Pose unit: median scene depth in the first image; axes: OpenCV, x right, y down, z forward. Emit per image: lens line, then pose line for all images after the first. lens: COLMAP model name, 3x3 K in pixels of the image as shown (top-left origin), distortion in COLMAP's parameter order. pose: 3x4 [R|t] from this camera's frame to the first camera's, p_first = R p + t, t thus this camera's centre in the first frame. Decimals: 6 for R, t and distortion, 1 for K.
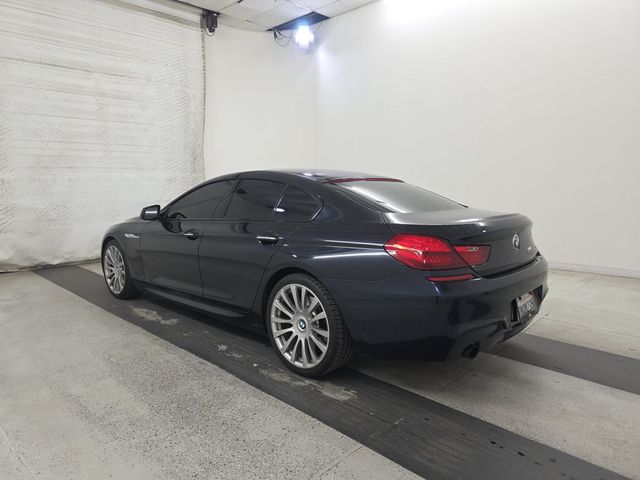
lens RADIAL K [[426.5, 0, 319.0], [0, 426.5, 239.7], [0, 0, 1]] dist [0.042893, -0.041434]
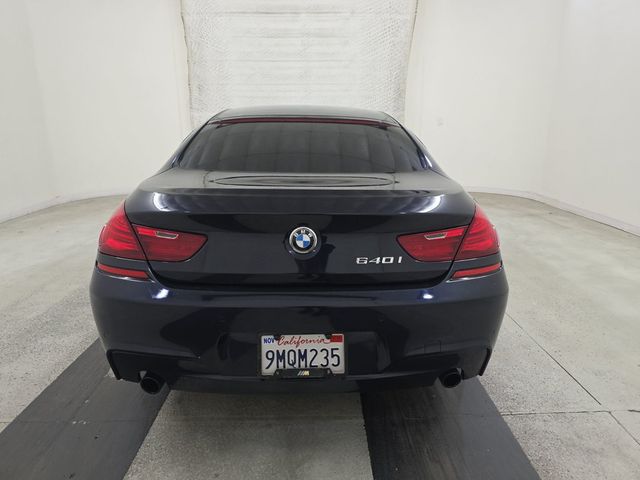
lens RADIAL K [[426.5, 0, 323.5], [0, 426.5, 238.4], [0, 0, 1]] dist [0.042893, -0.041434]
pose [[0.716486, 0.193139, -0.670332, 0.328956], [-0.100668, 0.979478, 0.174612, -0.037468], [0.690299, -0.057627, 0.721225, 0.243408]]
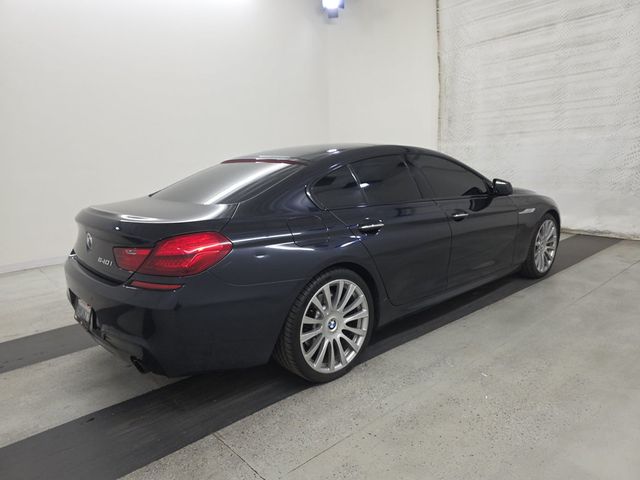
lens RADIAL K [[426.5, 0, 318.2], [0, 426.5, 244.4], [0, 0, 1]] dist [0.042893, -0.041434]
pose [[-0.081309, 0.213446, -0.973565, 0.504756], [-0.091337, 0.971094, 0.220533, -0.088935], [0.992495, 0.106854, -0.059464, 0.595686]]
